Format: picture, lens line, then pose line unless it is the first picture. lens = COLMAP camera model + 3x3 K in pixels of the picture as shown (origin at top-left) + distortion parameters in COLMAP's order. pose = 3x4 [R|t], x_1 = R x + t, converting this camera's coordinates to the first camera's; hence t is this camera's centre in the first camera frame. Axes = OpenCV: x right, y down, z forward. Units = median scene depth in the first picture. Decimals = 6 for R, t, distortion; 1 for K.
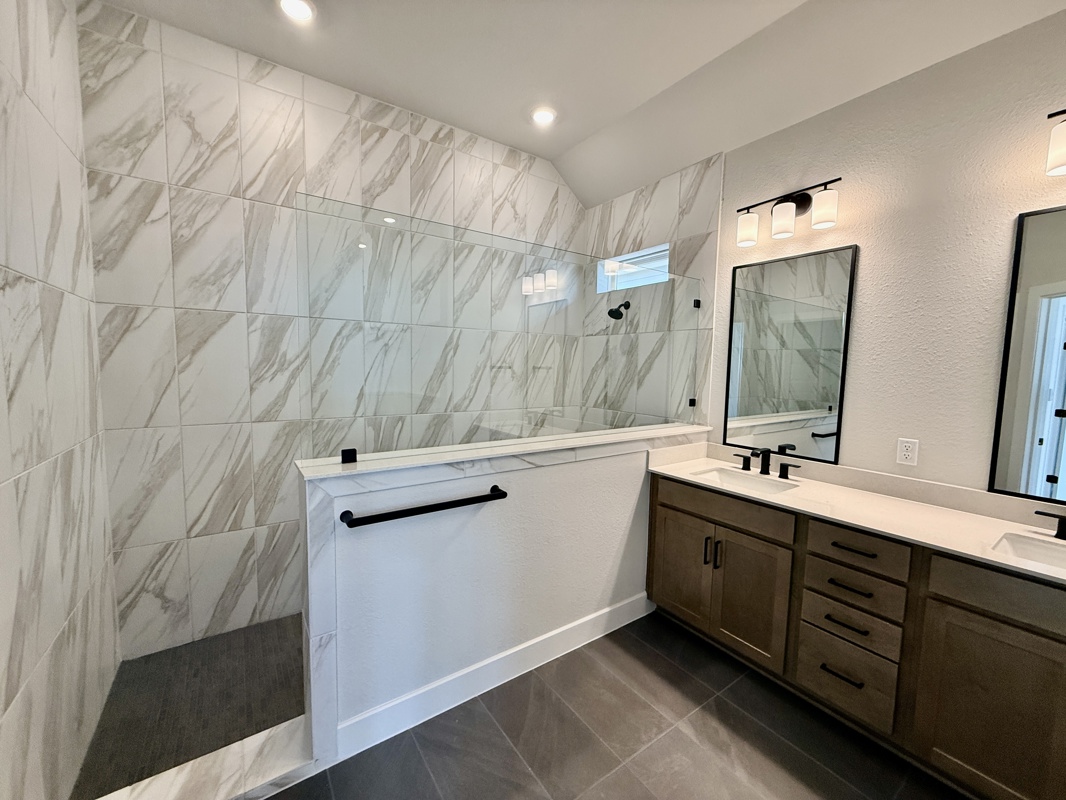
lens RADIAL K [[424.2, 0, 538.4], [0, 424.2, 398.0], [0, 0, 1]] dist [0.000003, 0.000015]
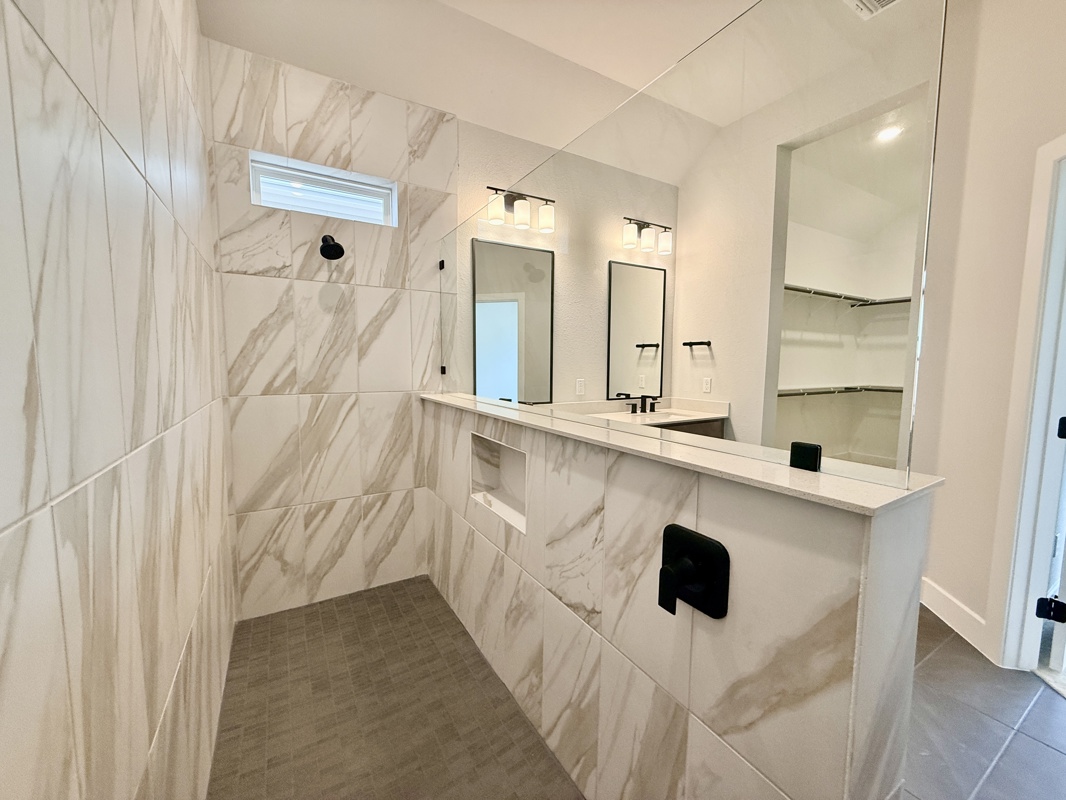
lens RADIAL K [[424.2, 0, 537.0], [0, 424.2, 398.9], [0, 0, 1]] dist [0.000003, 0.000015]
pose [[0.079230, -0.107100, 0.991086, -0.502048], [0.073848, 0.992111, 0.101307, -0.005867], [-0.994117, 0.065163, 0.086514, 0.633045]]
